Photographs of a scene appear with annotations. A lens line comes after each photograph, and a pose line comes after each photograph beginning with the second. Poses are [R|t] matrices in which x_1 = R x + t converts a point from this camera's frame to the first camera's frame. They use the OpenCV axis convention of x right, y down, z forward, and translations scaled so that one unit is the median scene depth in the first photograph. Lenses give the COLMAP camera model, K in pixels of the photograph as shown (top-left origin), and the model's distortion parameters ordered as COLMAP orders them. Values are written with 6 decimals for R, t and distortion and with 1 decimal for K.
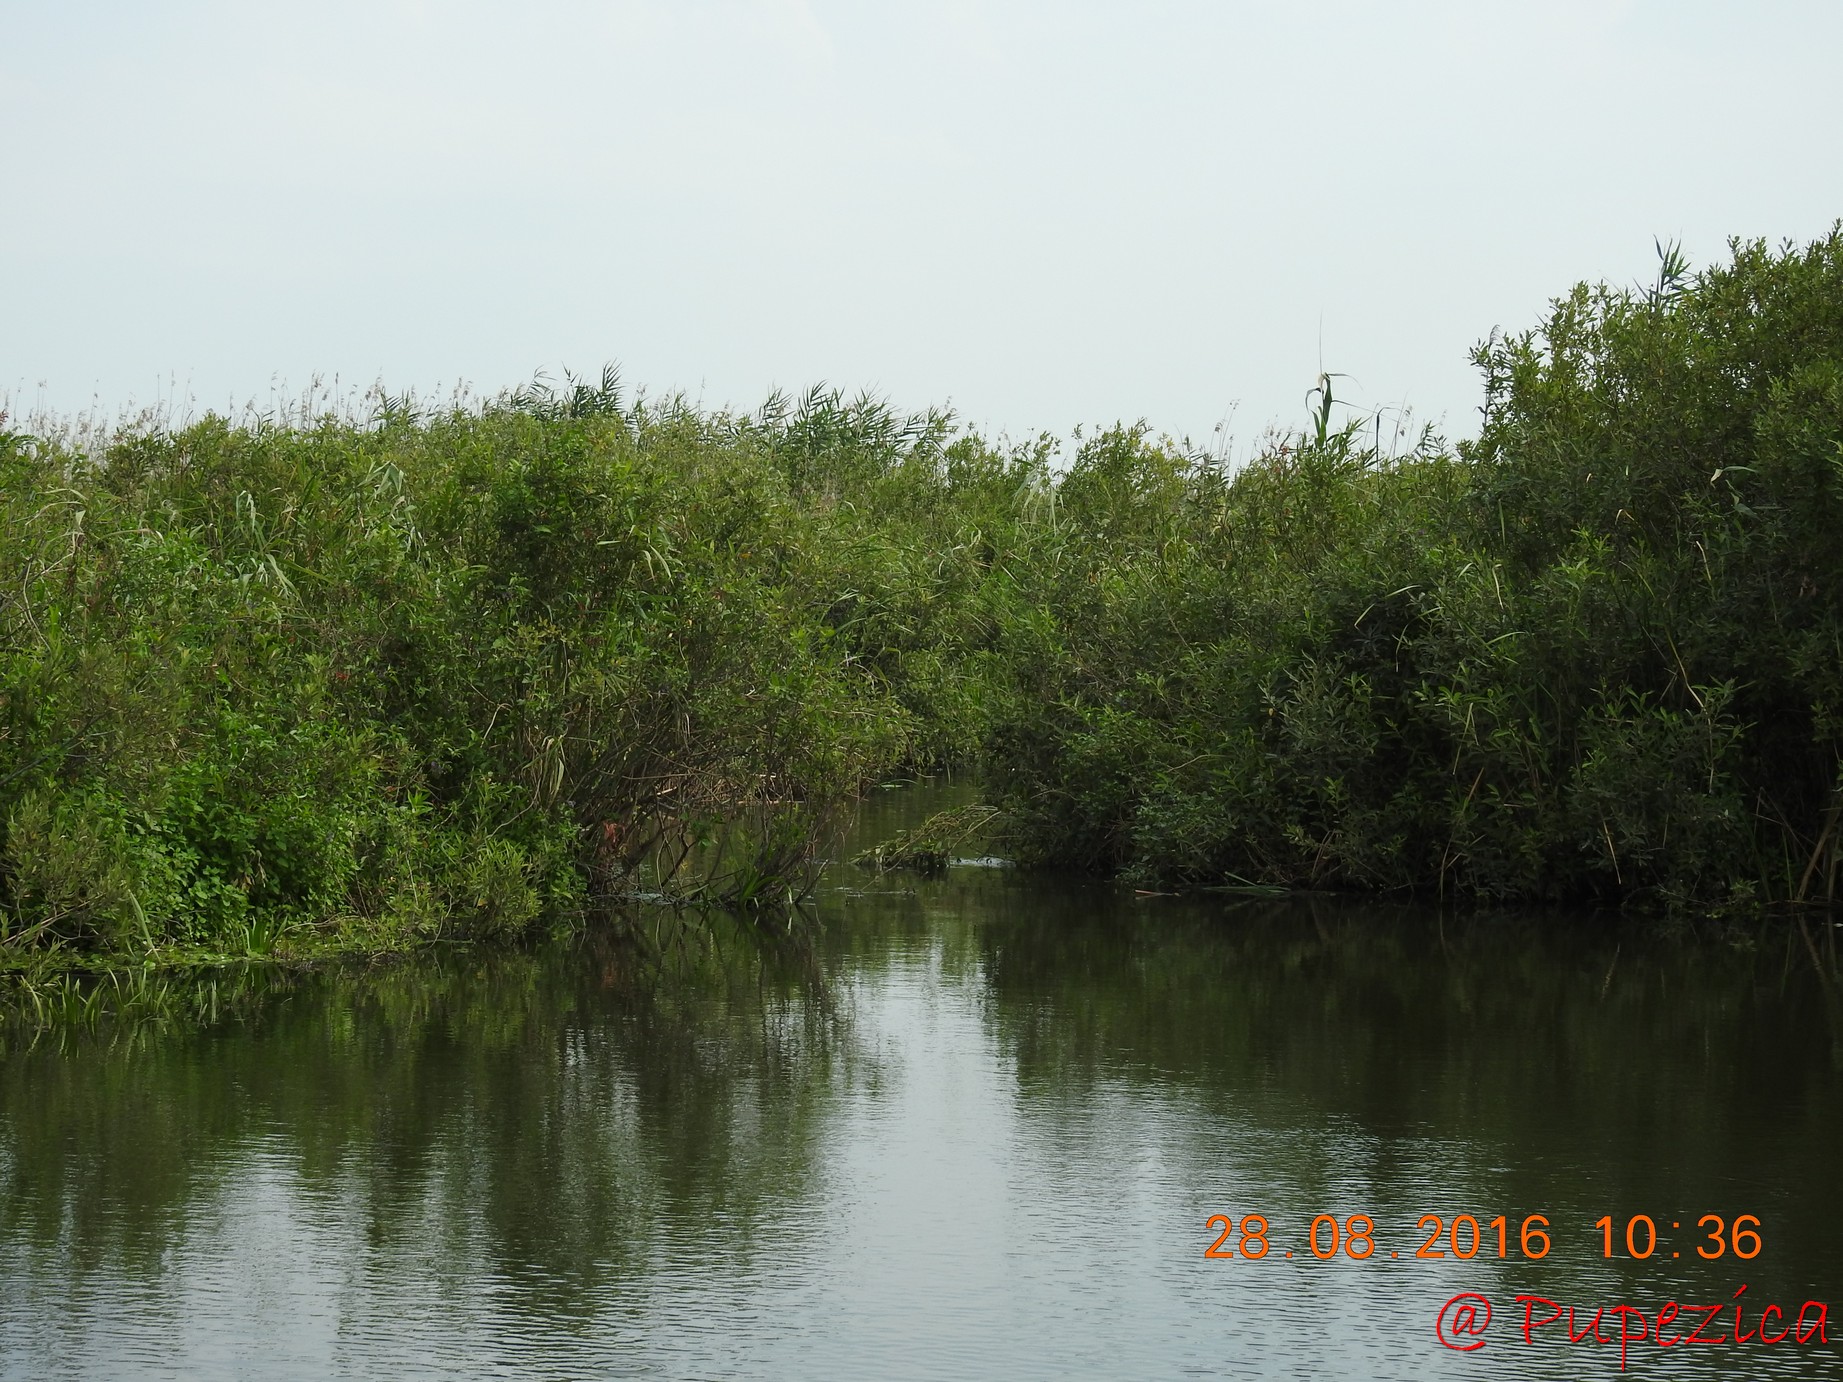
lens RADIAL K [[4642.4, 0, 921.5], [0, 4642.4, 691.0], [0, 0, 1]] dist [-0.087230, -0.154616]
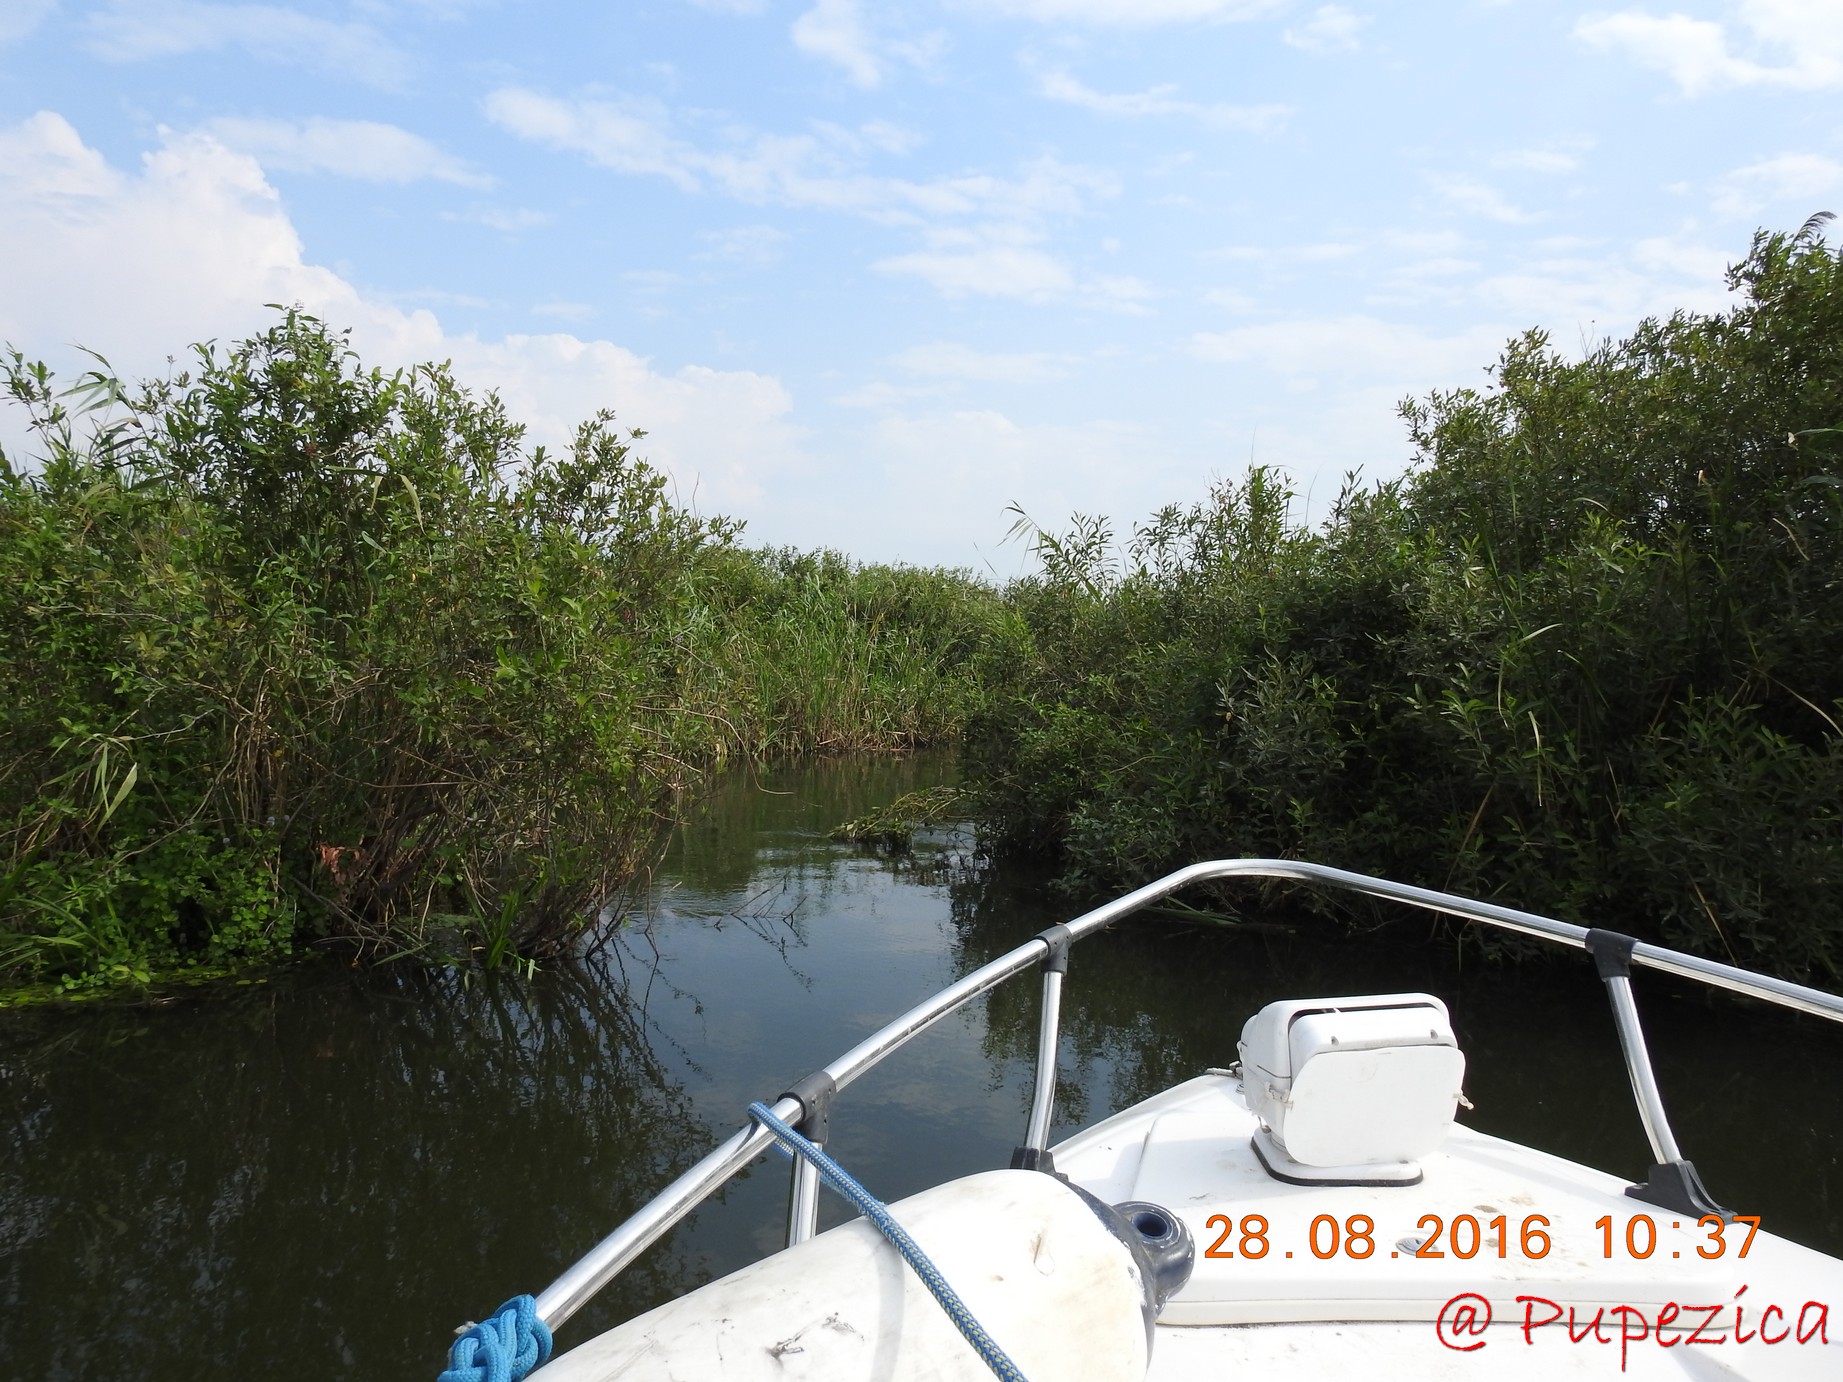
lens RADIAL K [[1268.2, 0, 921.5], [0, 1268.2, 691.0], [0, 0, 1]] dist [0.005089, 0.001213]
pose [[0.990273, 0.025646, -0.136754, 0.051670], [-0.025257, 0.999671, 0.004575, 0.000152], [0.136827, -0.001076, 0.990594, 0.756321]]
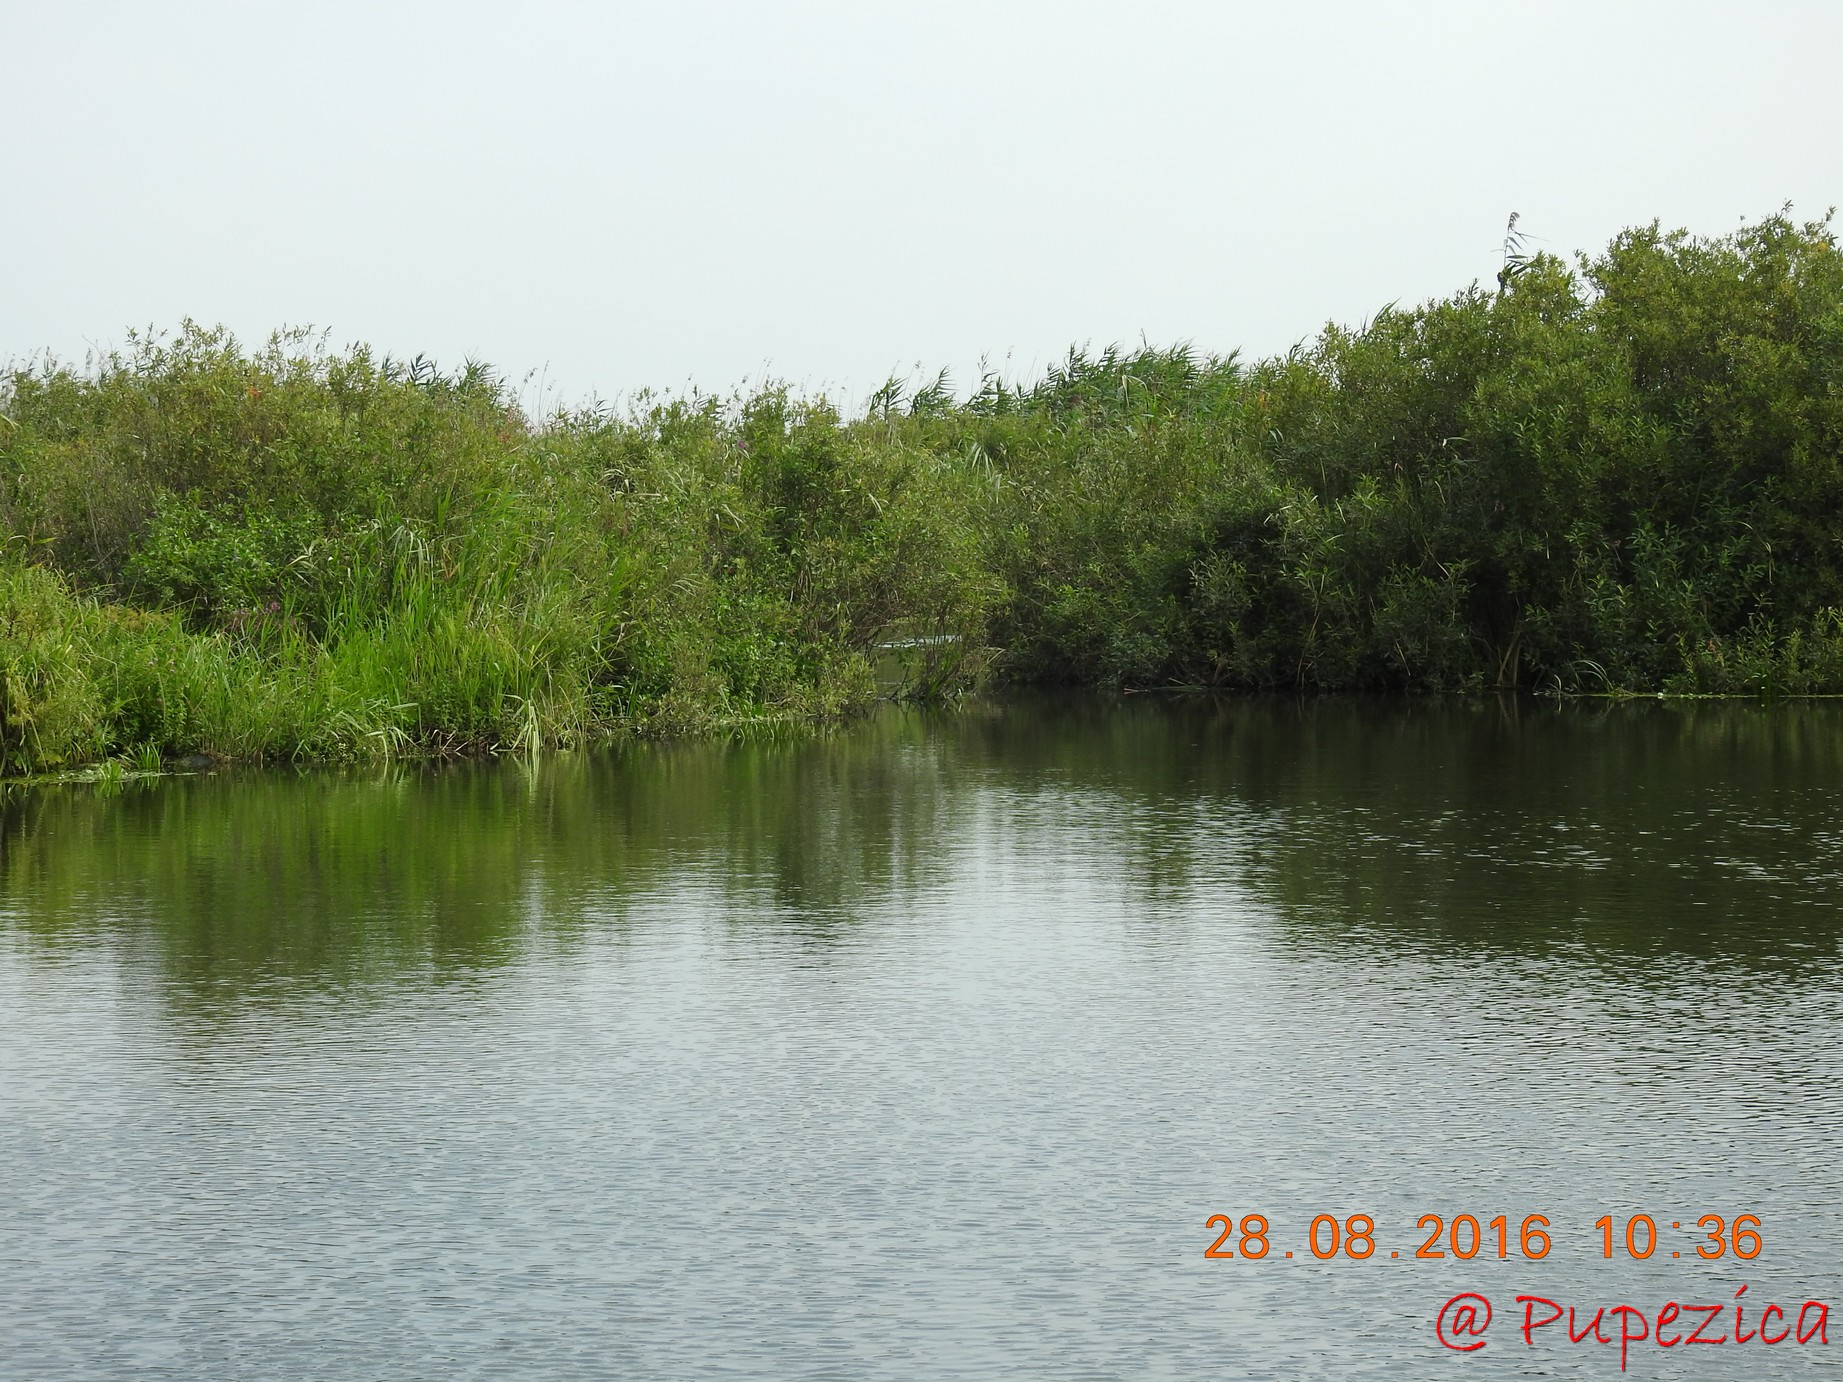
lens RADIAL K [[4642.4, 0, 921.5], [0, 4642.4, 691.0], [0, 0, 1]] dist [-0.087230, -0.154616]
pose [[0.985514, -0.024981, 0.167743, -0.315166], [0.022206, 0.999584, 0.018399, 0.010205], [-0.168133, -0.014408, 0.985659, -0.683597]]
